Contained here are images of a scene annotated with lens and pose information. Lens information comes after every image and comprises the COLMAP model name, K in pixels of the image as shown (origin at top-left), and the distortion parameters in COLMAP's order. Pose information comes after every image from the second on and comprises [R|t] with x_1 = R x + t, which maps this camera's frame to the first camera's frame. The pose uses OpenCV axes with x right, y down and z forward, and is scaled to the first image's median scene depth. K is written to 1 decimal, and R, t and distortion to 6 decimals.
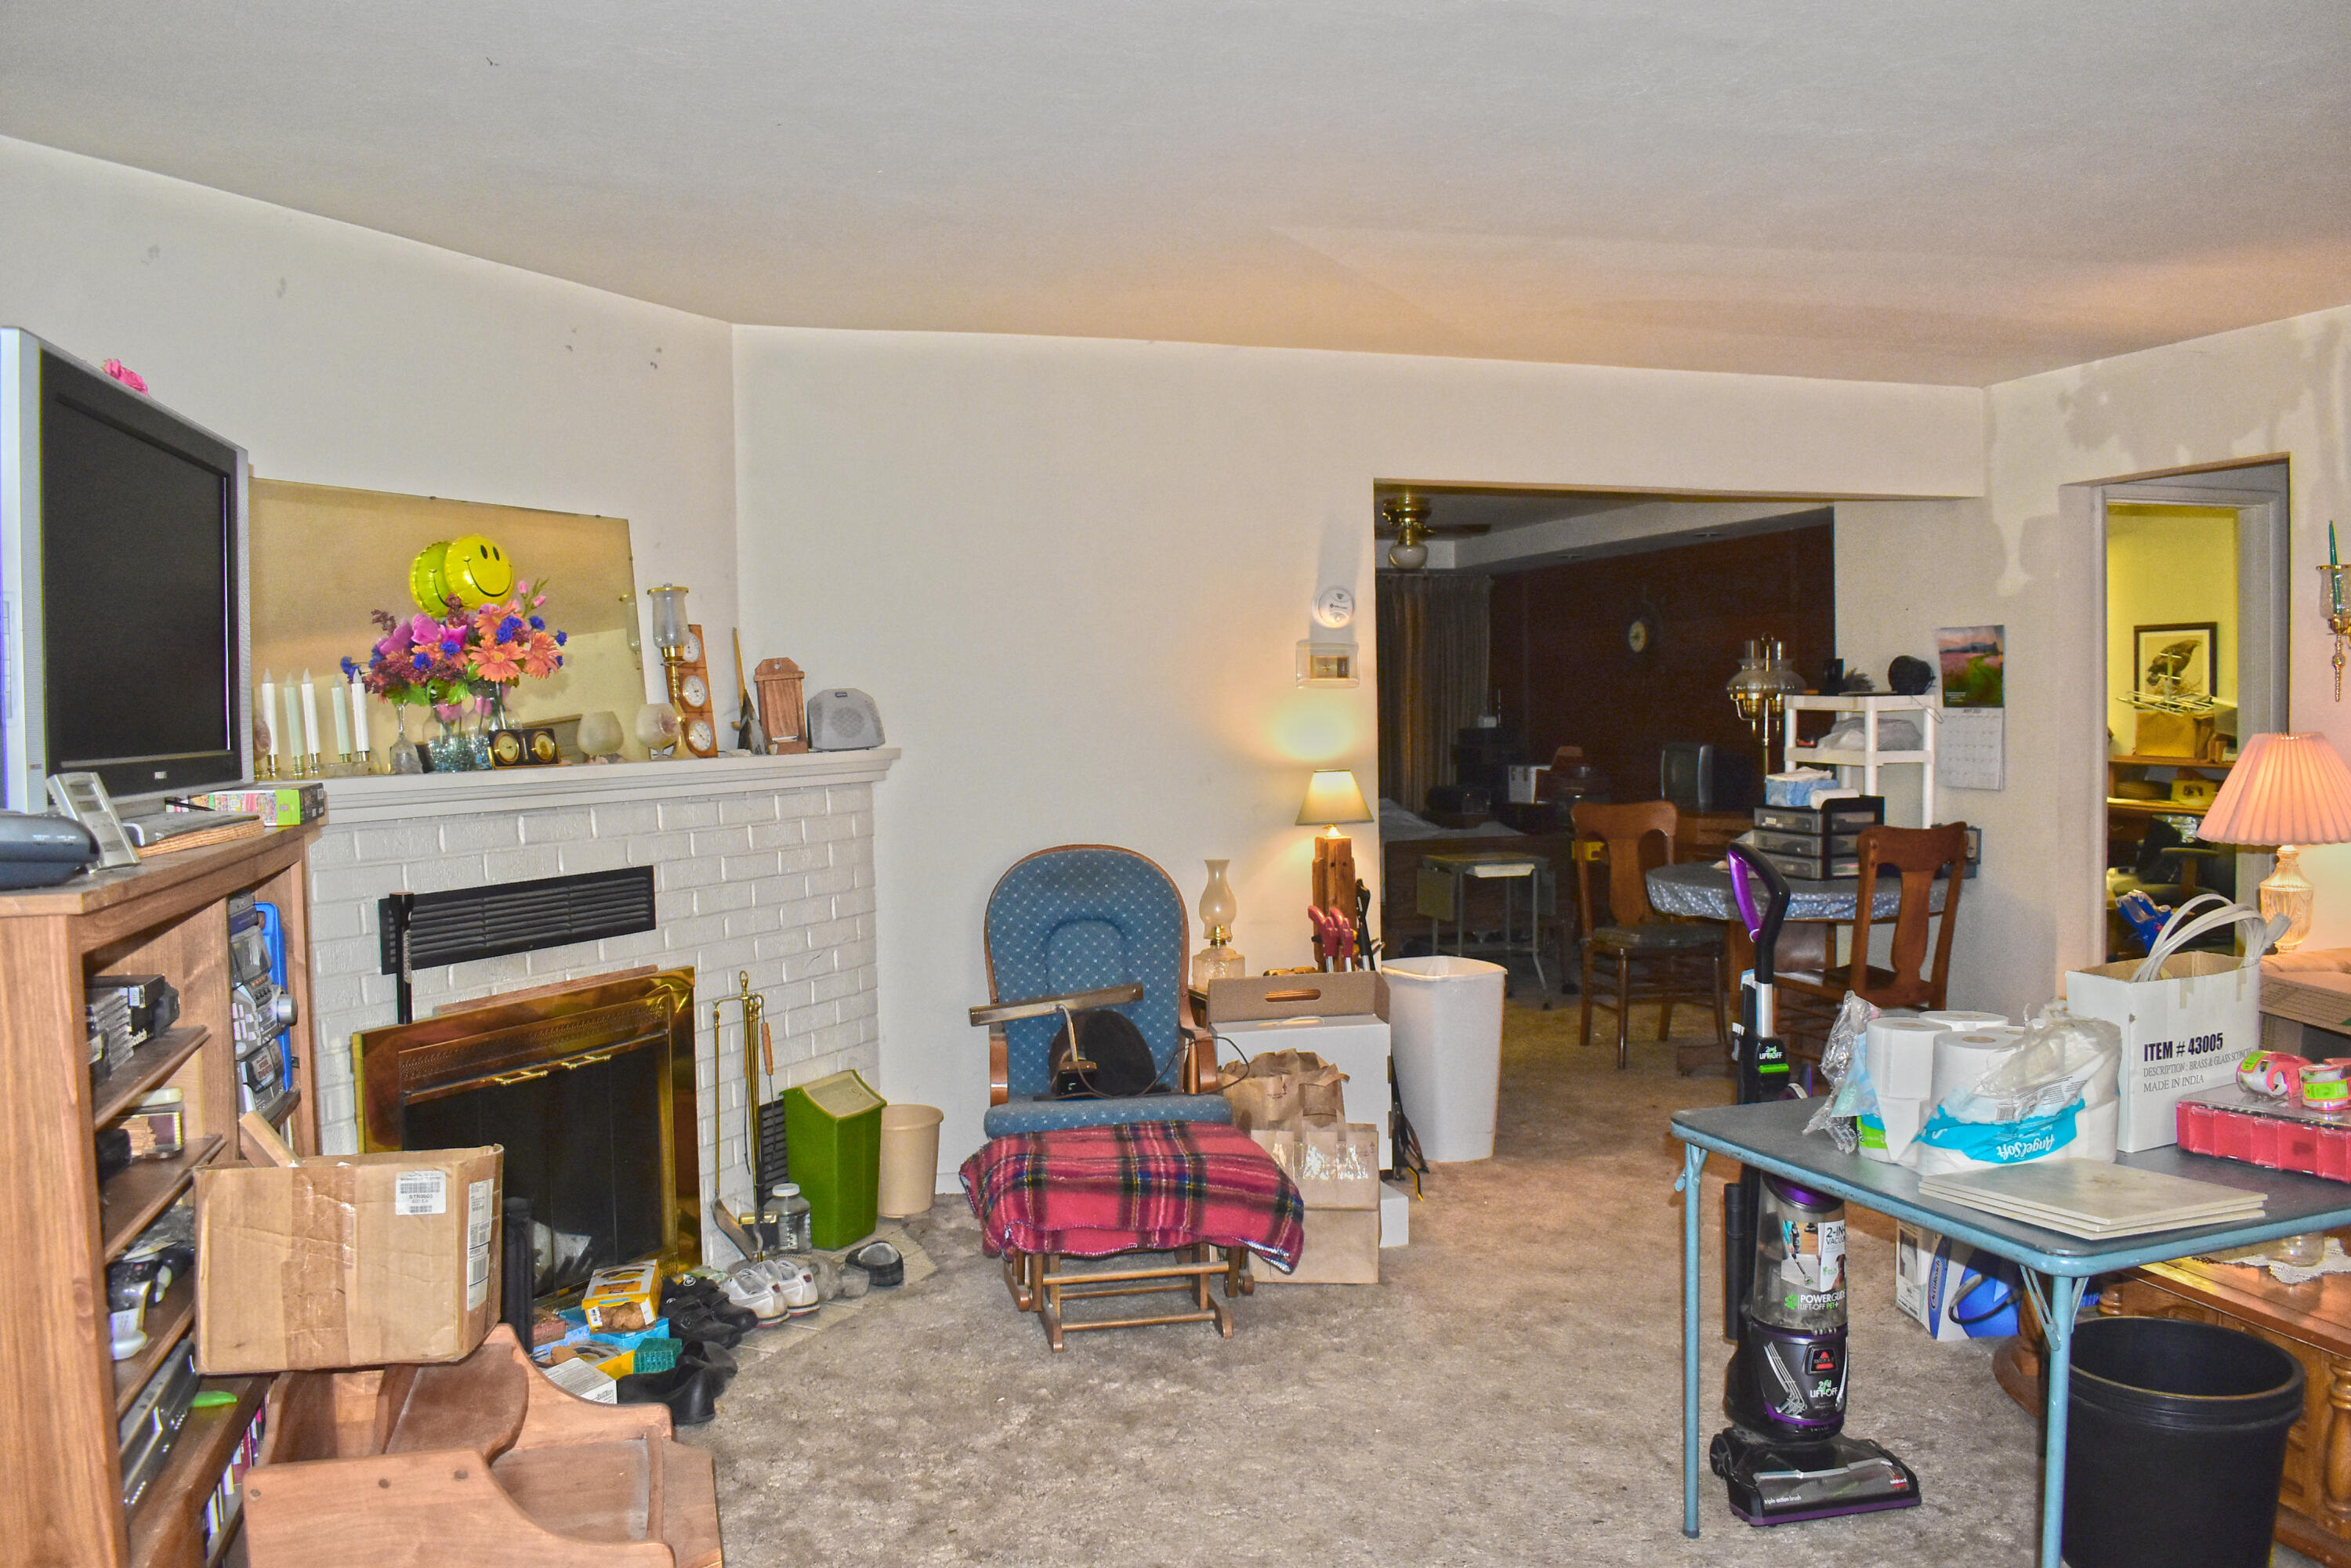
lens RADIAL K [[1824.5, 0, 1178.4], [0, 1824.5, 783.5], [0, 0, 1]] dist [-0.098167, 0.017629]
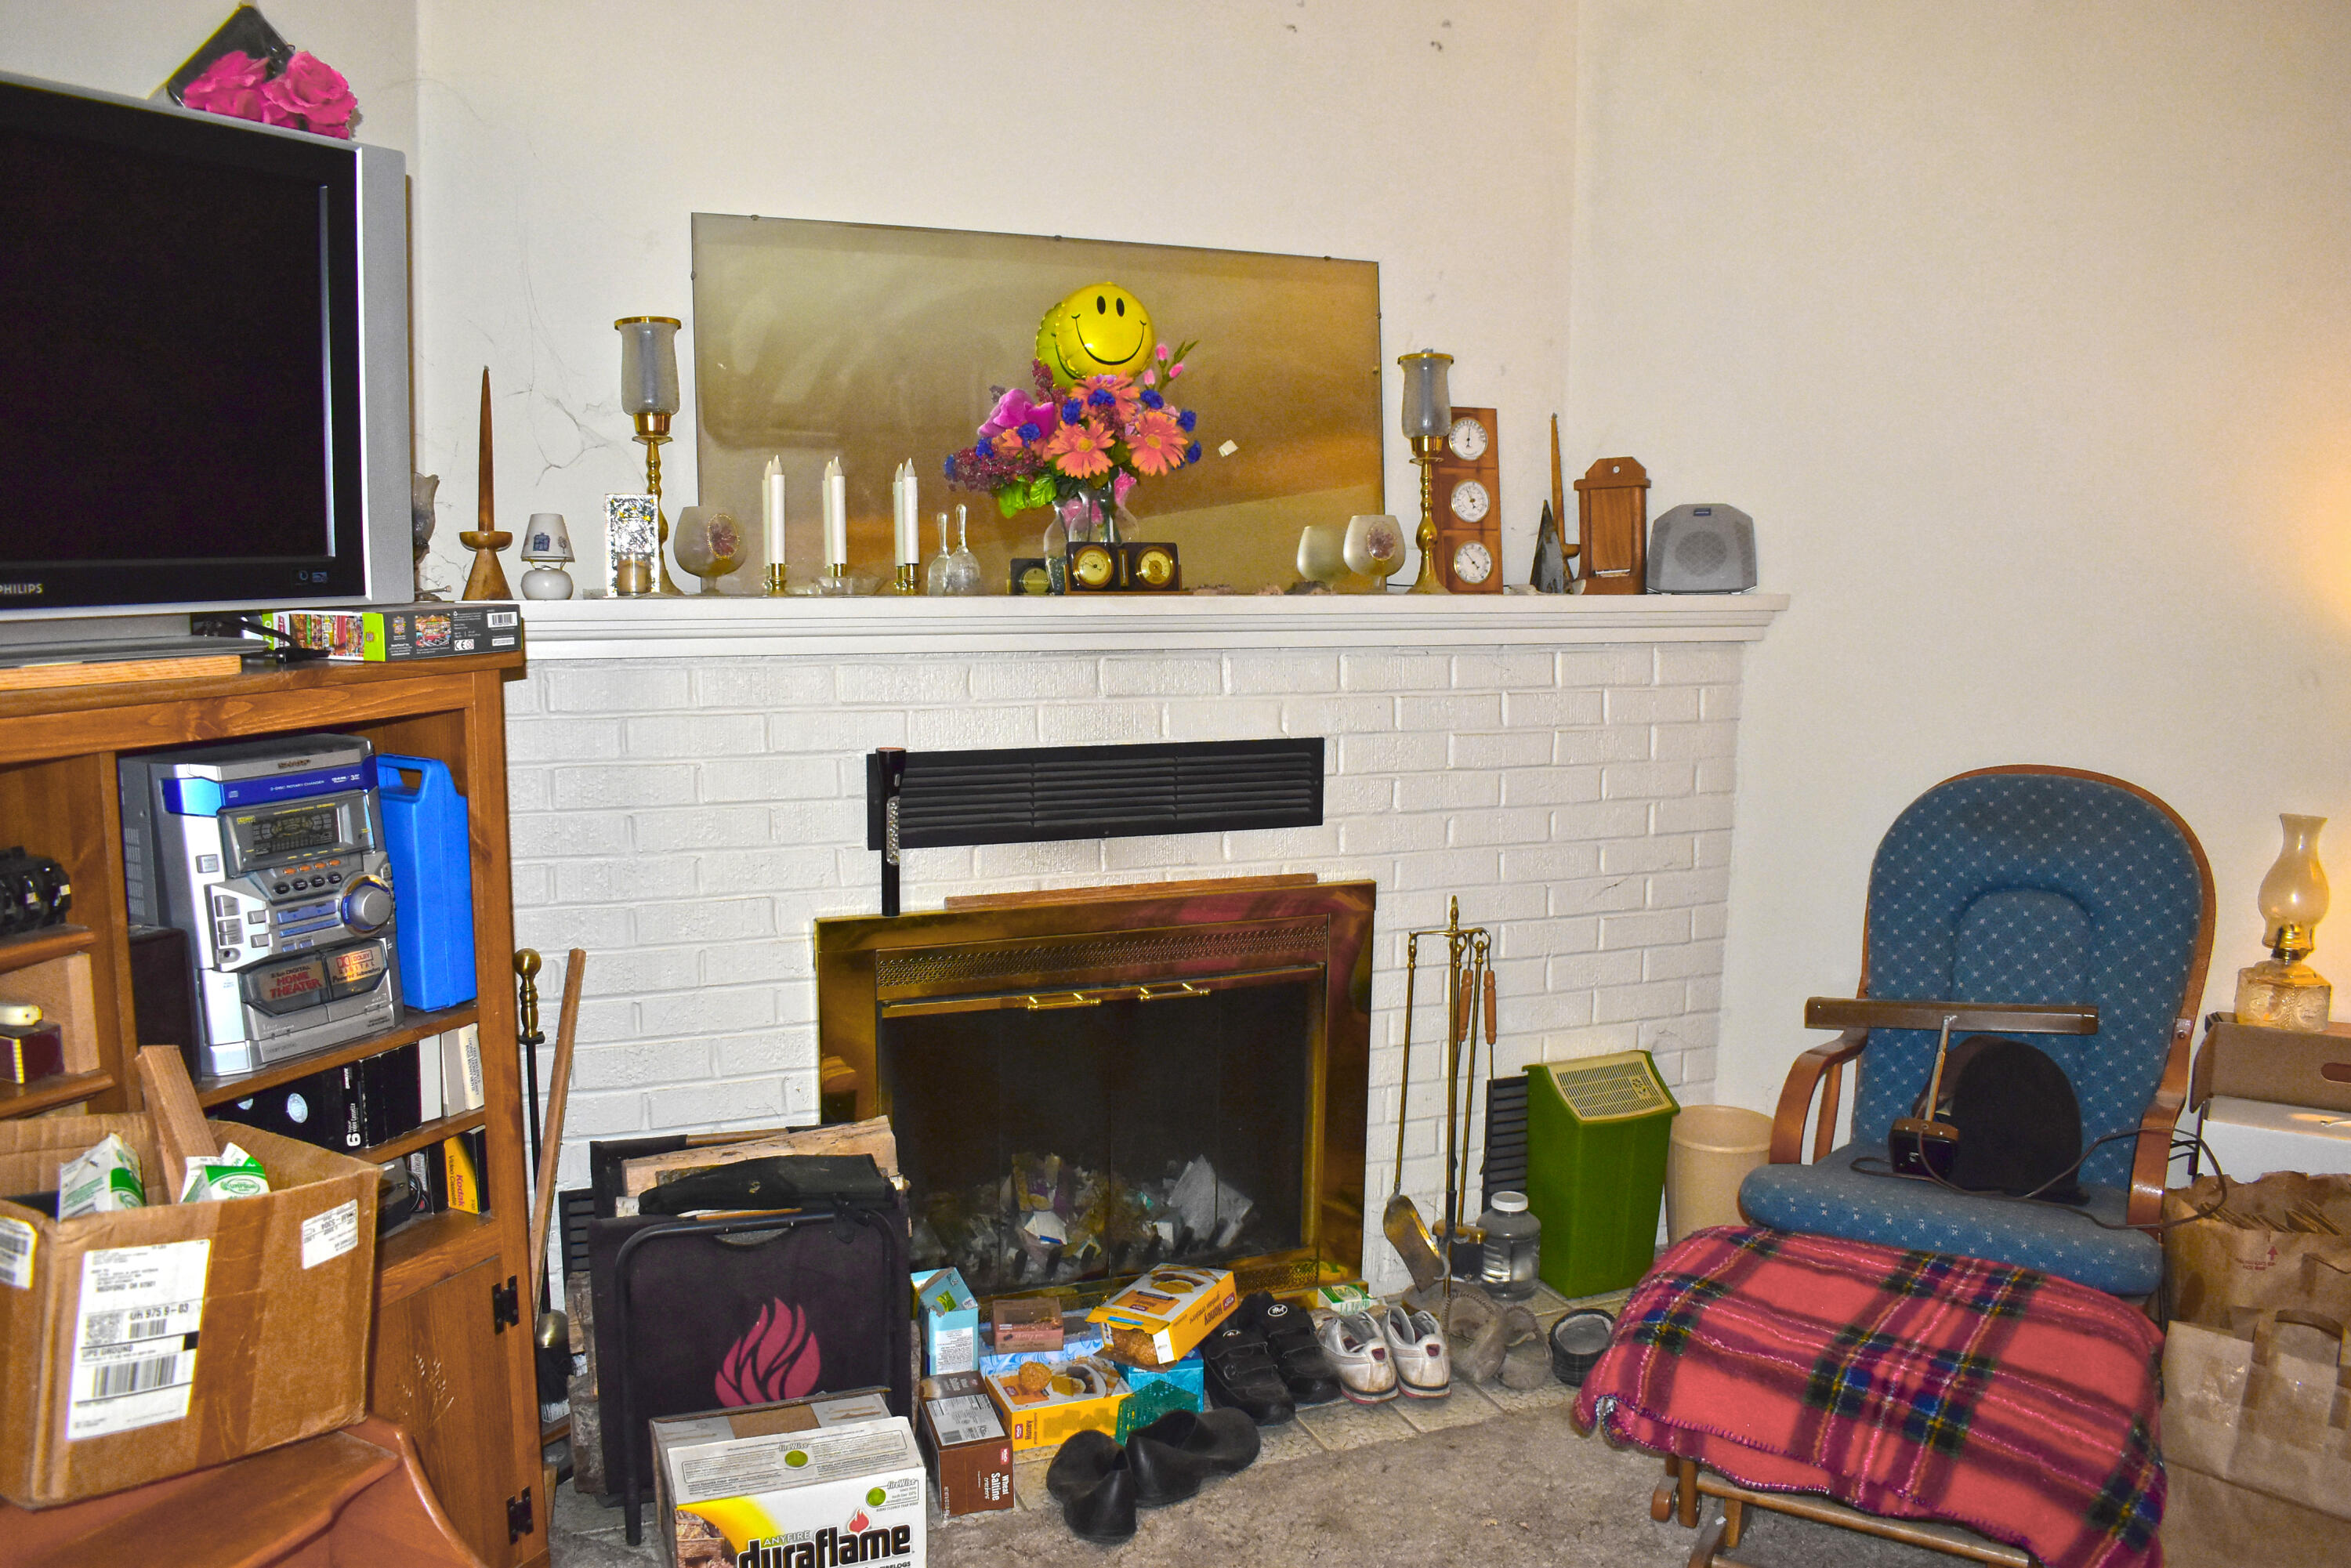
lens RADIAL K [[1824.5, 0, 1168.4], [0, 1824.5, 794.7], [0, 0, 1]] dist [-0.098167, 0.017629]
pose [[0.745994, 0.120526, -0.654955, 0.133565], [-0.053066, 0.991117, 0.121945, -0.016634], [0.663835, -0.056215, 0.745764, 0.376270]]
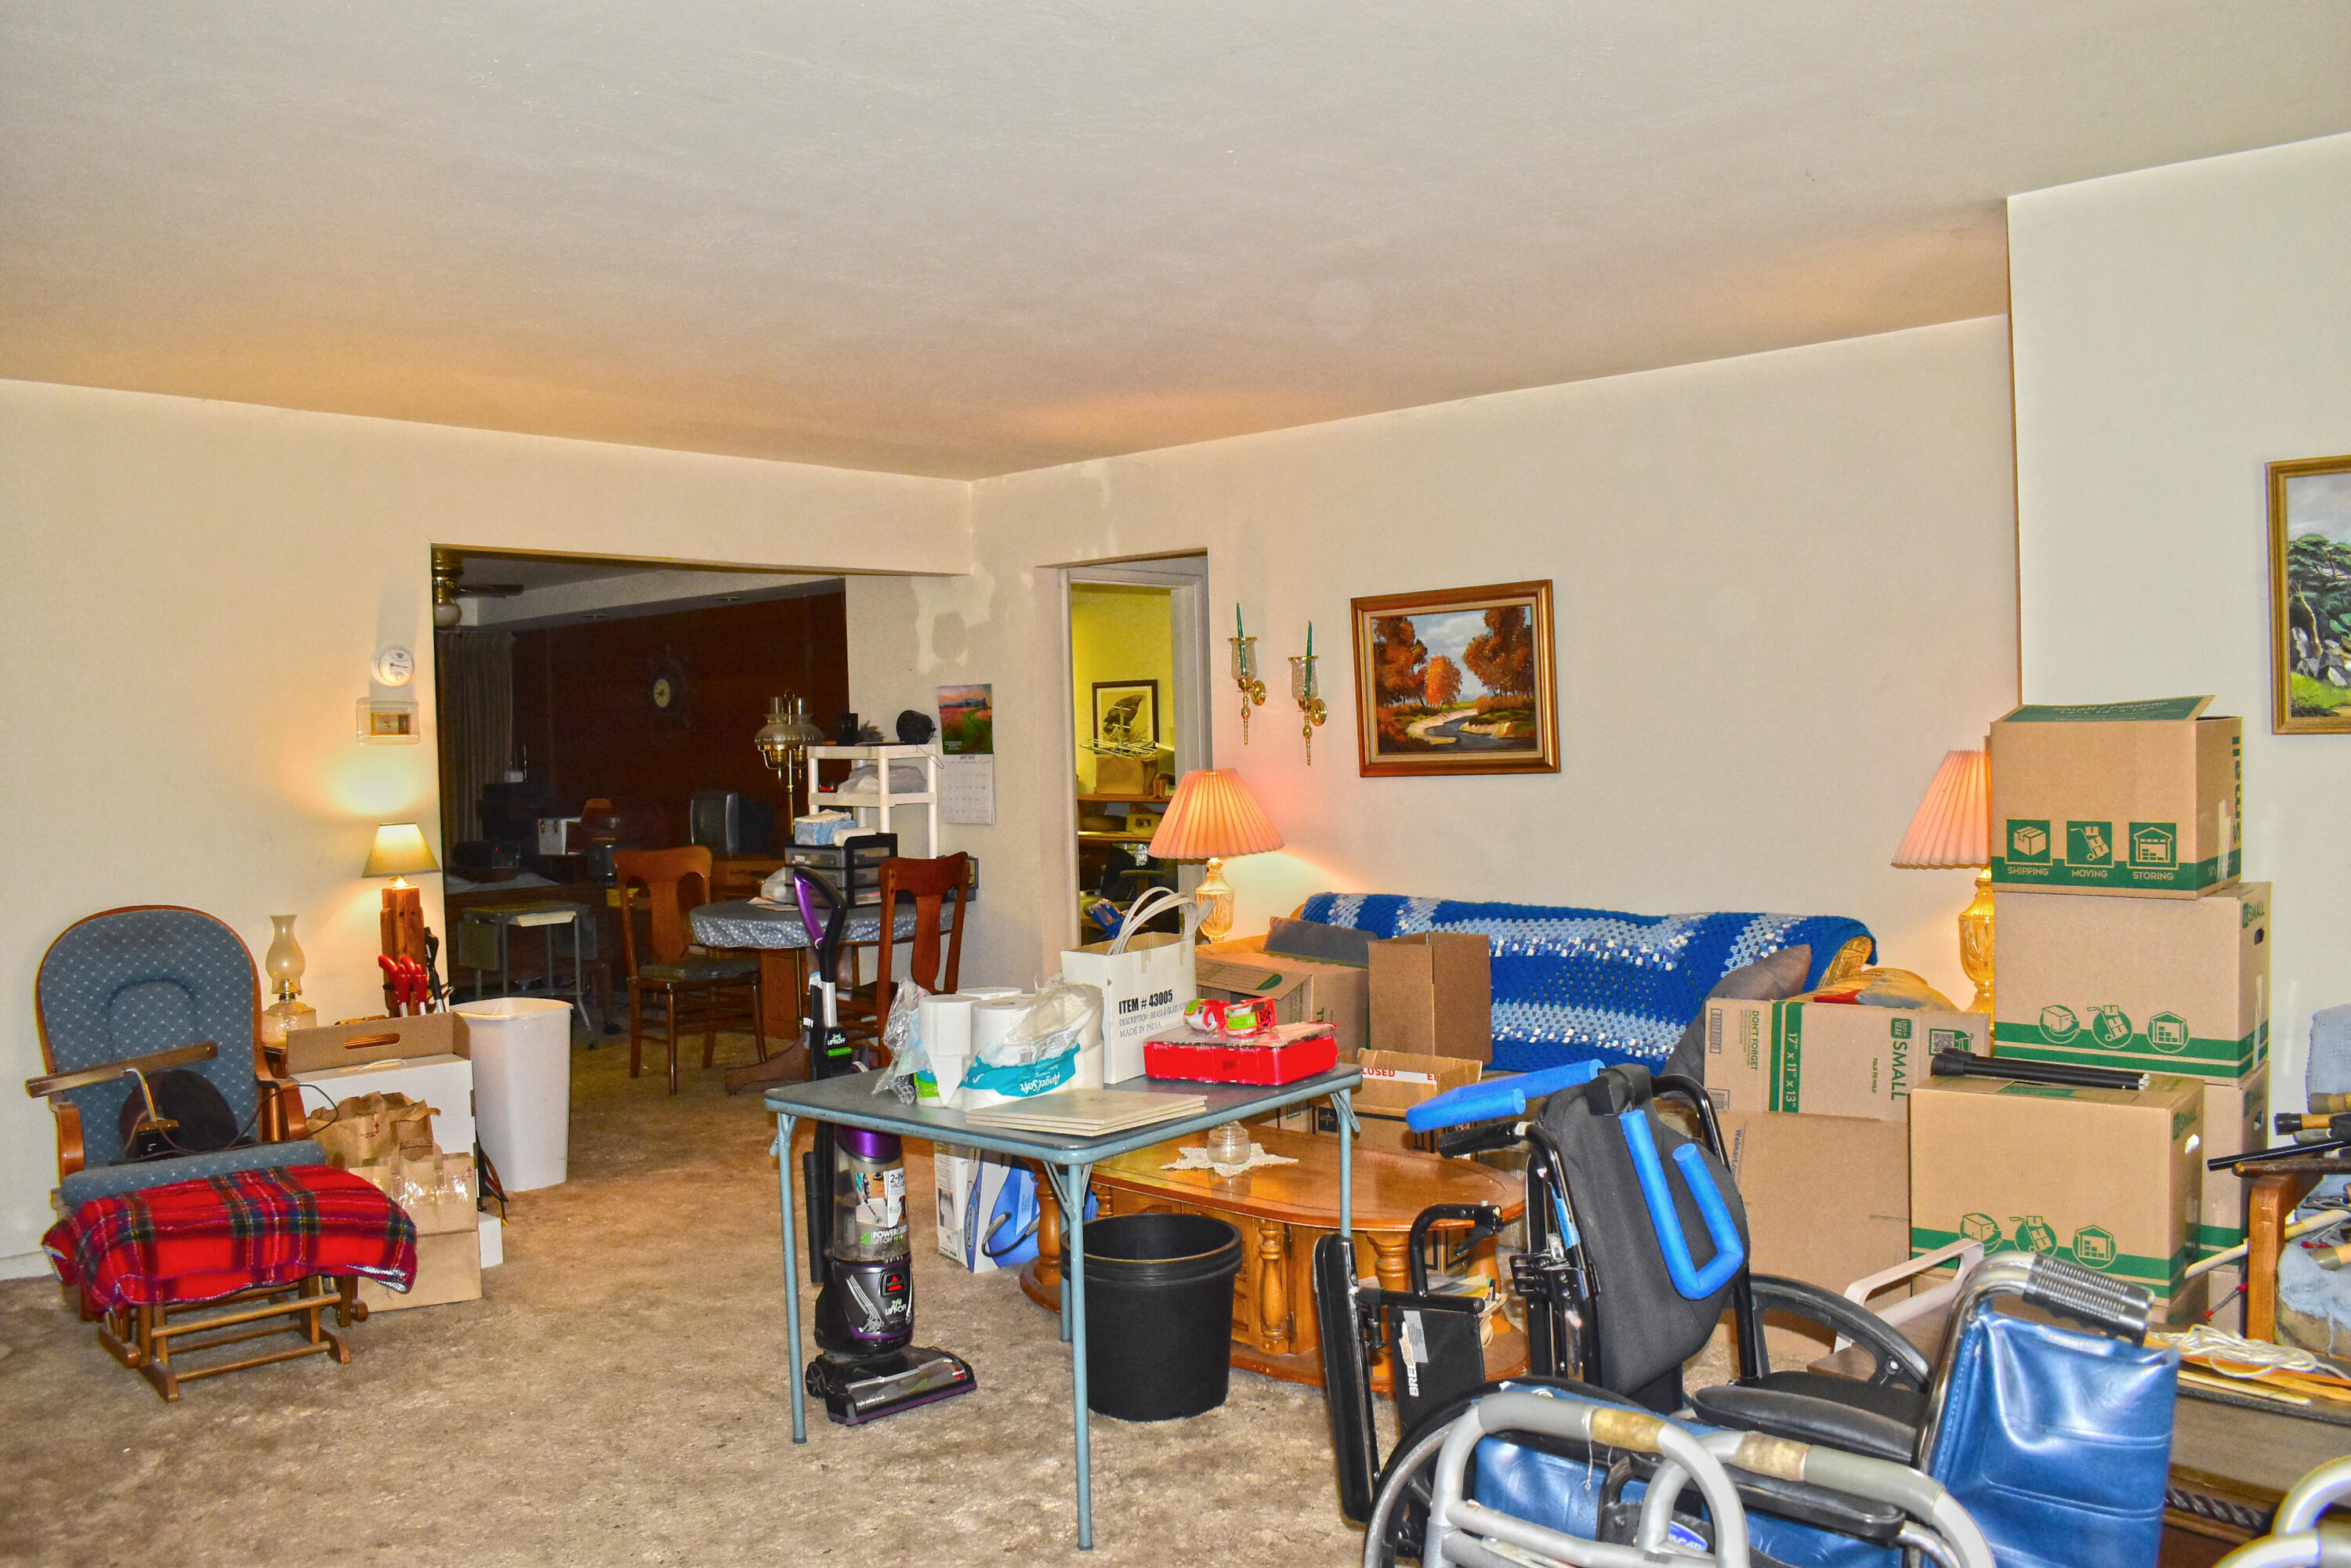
lens RADIAL K [[1824.5, 0, 1170.4], [0, 1824.5, 787.6], [0, 0, 1]] dist [-0.098167, 0.017629]
pose [[0.859077, -0.020928, 0.511418, -0.067467], [0.035008, 0.999226, -0.017918, 0.006946], [-0.510647, 0.033296, 0.859145, -0.115368]]
